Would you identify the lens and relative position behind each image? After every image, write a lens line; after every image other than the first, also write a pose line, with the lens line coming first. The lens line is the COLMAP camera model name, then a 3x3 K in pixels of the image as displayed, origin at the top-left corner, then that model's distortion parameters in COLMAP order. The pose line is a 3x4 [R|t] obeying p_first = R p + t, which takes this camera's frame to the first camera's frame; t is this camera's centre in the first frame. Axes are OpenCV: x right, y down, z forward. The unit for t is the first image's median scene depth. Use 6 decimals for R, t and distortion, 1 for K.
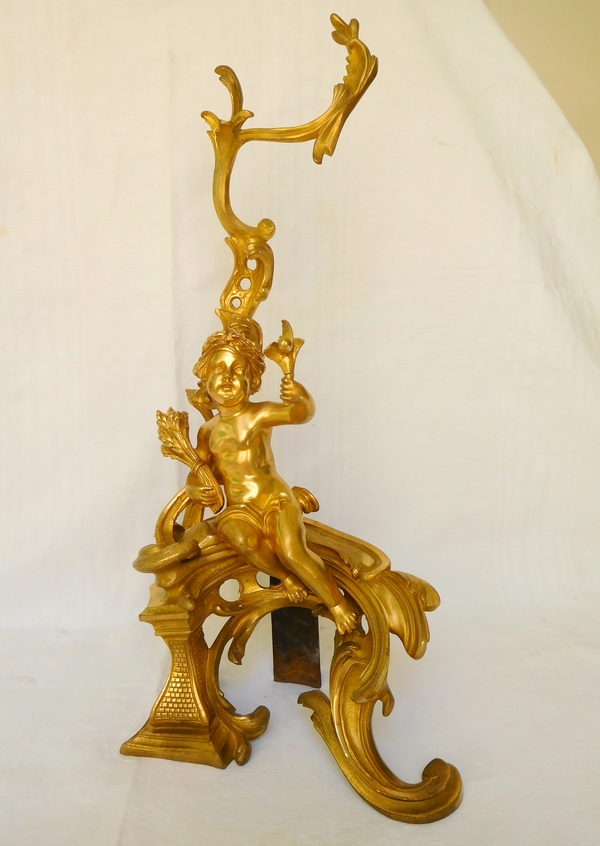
lens RADIAL K [[672.1, 0, 310.5], [0, 672.1, 424.9], [0, 0, 1]] dist [0.003803, 0.000714]
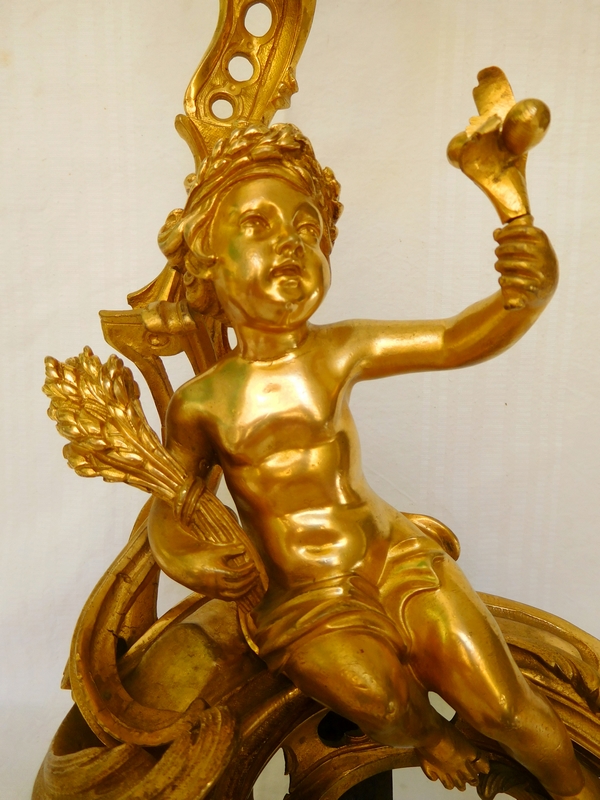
lens RADIAL K [[599.7, 0, 300.0], [0, 599.7, 400.0], [0, 0, 1]] dist [-0.034907, 0.000419]
pose [[0.930069, -0.058037, 0.362771, -0.231842], [0.059894, 0.998186, 0.006136, 0.010376], [-0.362469, 0.016021, 0.931858, 0.672222]]
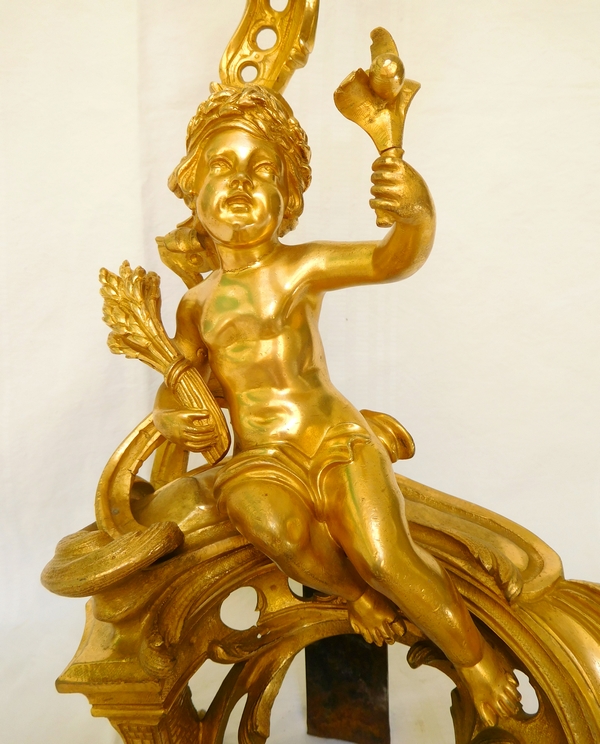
lens RADIAL K [[607.9, 0, 300.4], [0, 607.9, 357.4], [0, 0, 1]] dist [-0.036889, 0.003264]
pose [[0.999378, 0.000212, 0.035264, -0.093085], [-0.000484, 0.999970, 0.007698, 0.048432], [-0.035262, -0.007711, 0.999348, 0.549931]]
